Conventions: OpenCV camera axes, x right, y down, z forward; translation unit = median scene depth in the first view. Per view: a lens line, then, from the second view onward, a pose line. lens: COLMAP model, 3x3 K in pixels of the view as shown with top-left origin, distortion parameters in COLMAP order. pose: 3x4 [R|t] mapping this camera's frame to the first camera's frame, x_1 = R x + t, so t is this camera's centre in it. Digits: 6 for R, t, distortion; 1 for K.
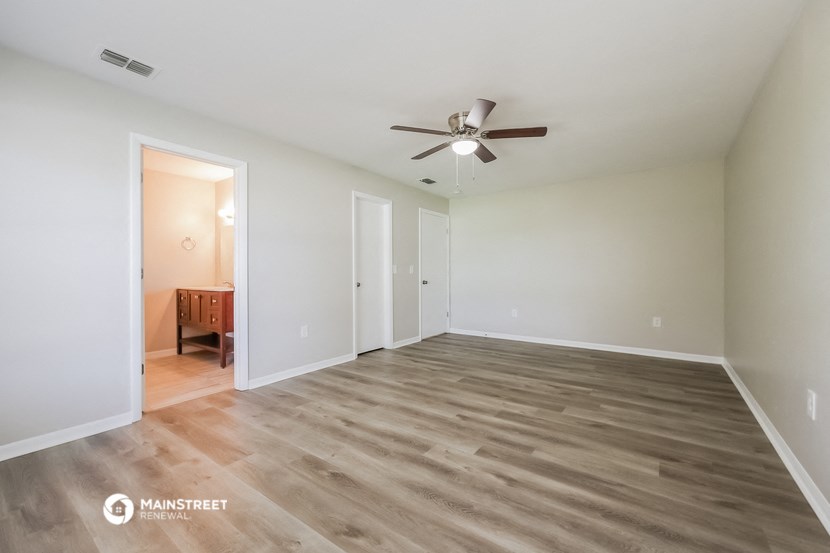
lens RADIAL K [[341.3, 0, 420.3], [0, 341.3, 276.3], [0, 0, 1]] dist [0.004808, 0.000248]
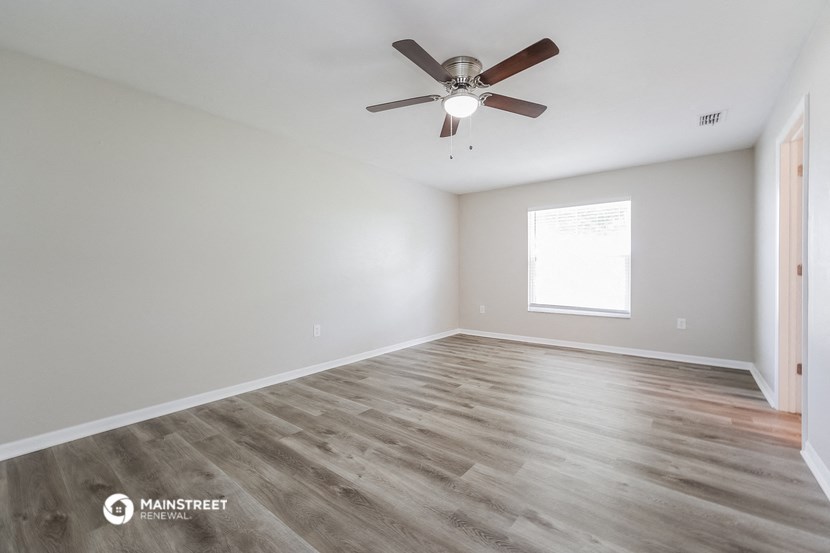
lens RADIAL K [[341.3, 0, 415.2], [0, 341.3, 278.4], [0, 0, 1]] dist [0.004808, 0.000248]
pose [[-0.998503, 0.009347, 0.053894, 0.228284], [0.010433, 0.999748, 0.019896, -0.016159], [-0.053695, 0.020429, -0.998348, 2.091274]]
